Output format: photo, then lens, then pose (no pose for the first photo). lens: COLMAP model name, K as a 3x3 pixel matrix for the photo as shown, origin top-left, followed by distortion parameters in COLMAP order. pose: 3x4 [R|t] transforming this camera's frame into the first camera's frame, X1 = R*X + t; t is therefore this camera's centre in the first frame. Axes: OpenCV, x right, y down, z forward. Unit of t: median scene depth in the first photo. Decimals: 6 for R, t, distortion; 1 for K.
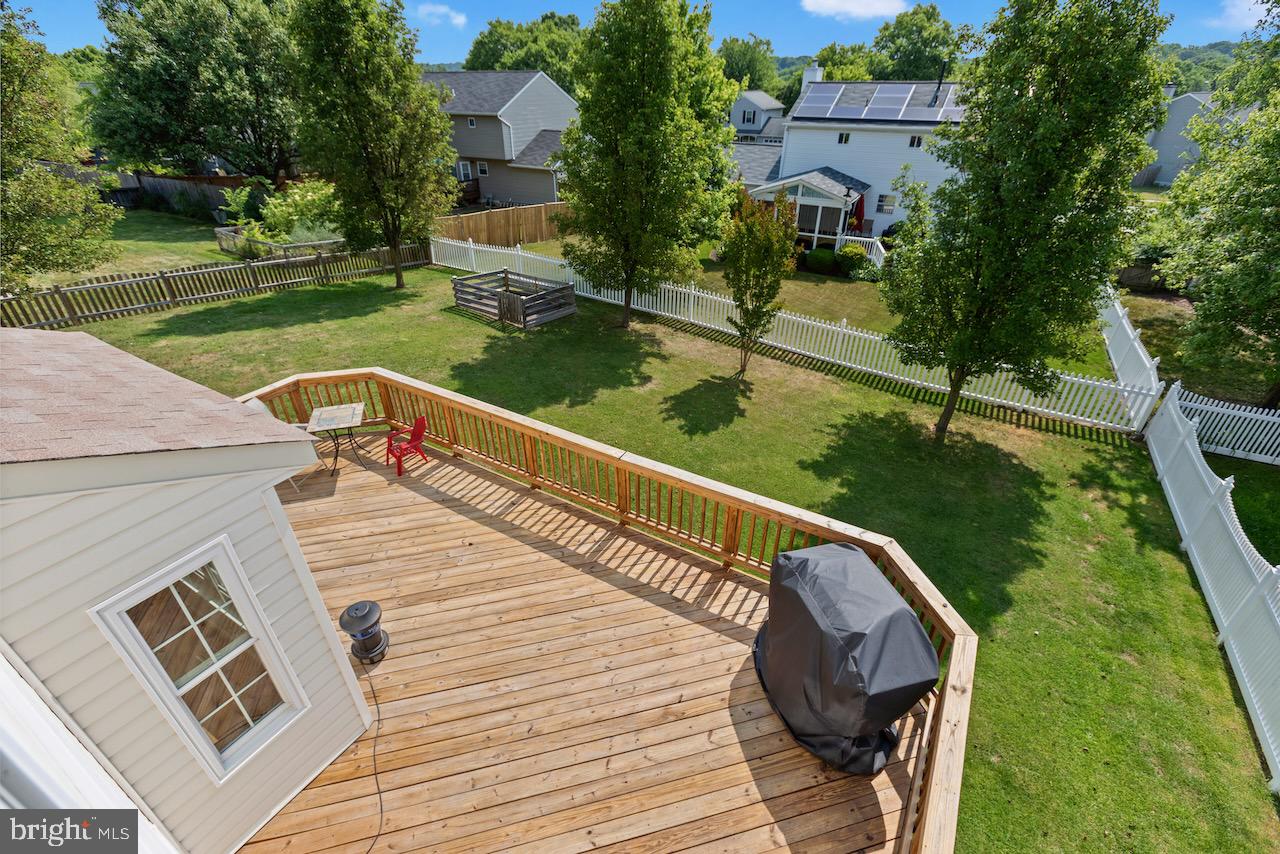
lens RADIAL K [[580.5, 0, 640.0], [0, 580.5, 427.0], [0, 0, 1]] dist [-0.000373, 0.000439]
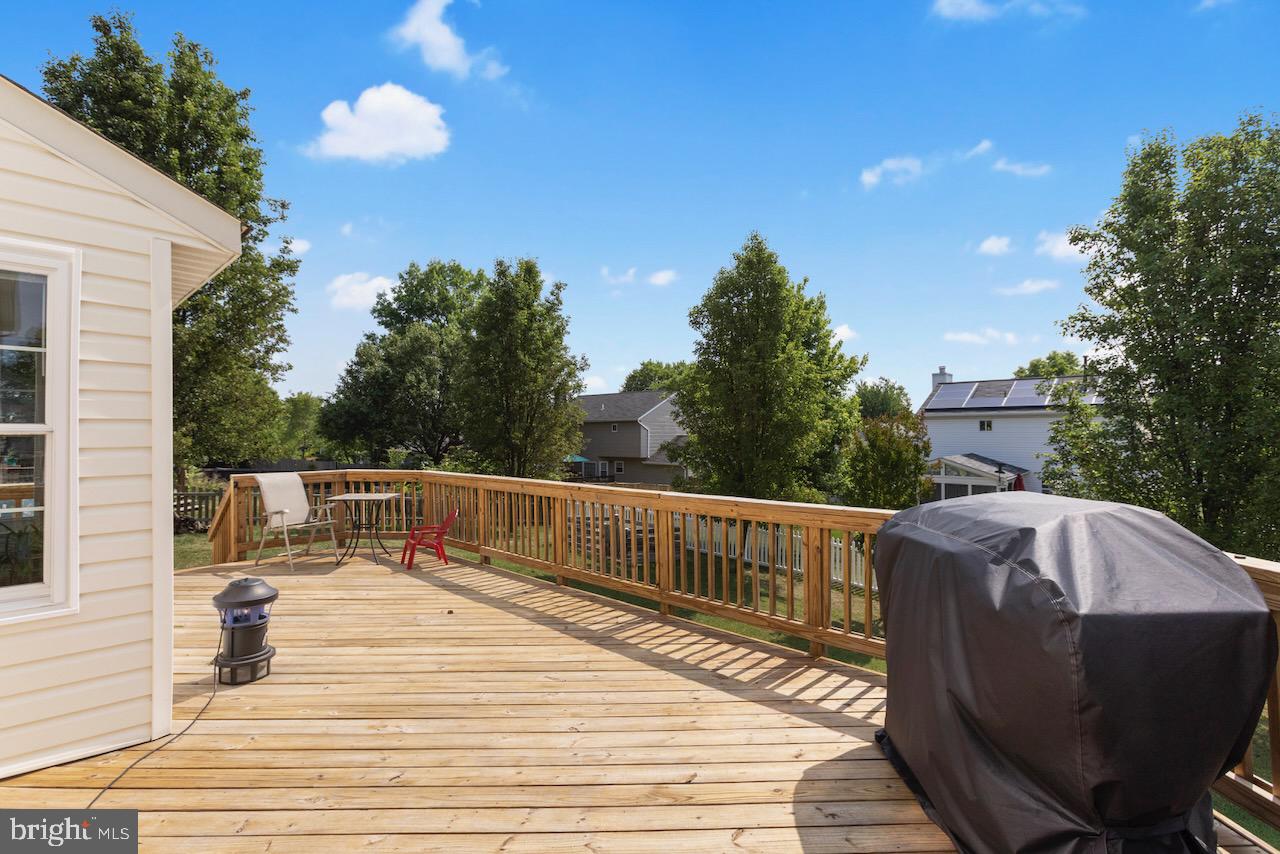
lens RADIAL K [[605.6, 0, 640.0], [0, 605.6, 427.0], [0, 0, 1]] dist [0.003268, 0.000777]
pose [[0.973289, -0.006817, -0.229482, 0.114843], [-0.117417, 0.844163, -0.523070, 0.376440], [0.197286, 0.536044, 0.820814, 0.304329]]
